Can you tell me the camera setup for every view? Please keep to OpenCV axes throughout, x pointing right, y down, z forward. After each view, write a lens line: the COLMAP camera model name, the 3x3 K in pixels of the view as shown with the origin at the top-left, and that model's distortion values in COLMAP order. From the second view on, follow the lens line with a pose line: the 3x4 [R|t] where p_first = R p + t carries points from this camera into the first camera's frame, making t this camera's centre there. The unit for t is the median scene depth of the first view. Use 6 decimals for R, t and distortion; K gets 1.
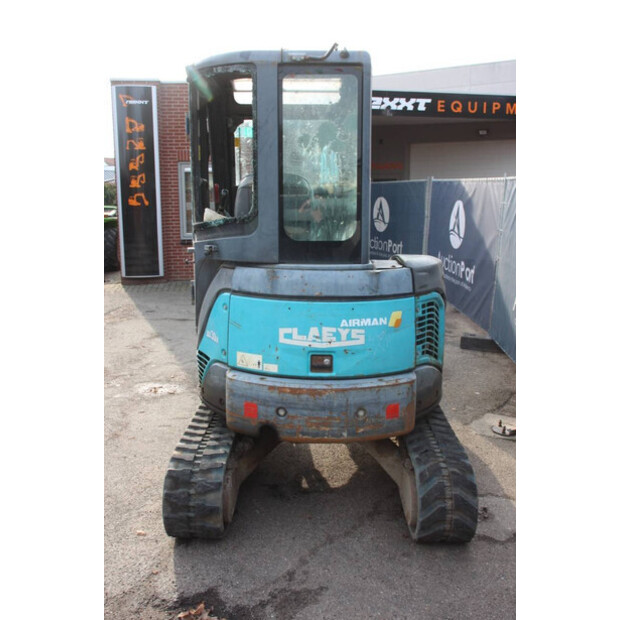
lens RADIAL K [[595.8, 0, 315.5], [0, 595.8, 307.7], [0, 0, 1]] dist [-0.064834, 0.000000]
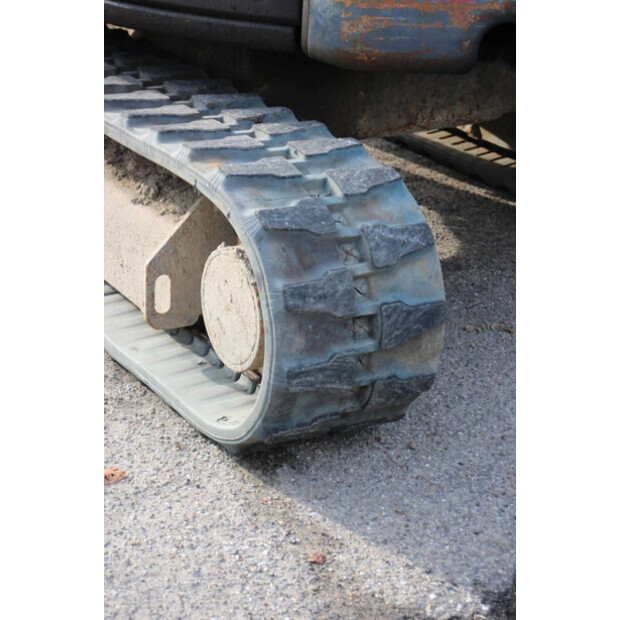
lens RADIAL K [[1468.5, 0, 309.9], [0, 1468.5, 310.7], [0, 0, 1]] dist [0.278237, 0.000000]
pose [[0.849532, -0.177138, 0.496908, -0.571204], [0.062807, 0.969202, 0.238124, 0.154036], [-0.523785, -0.171085, 0.834493, 0.396246]]
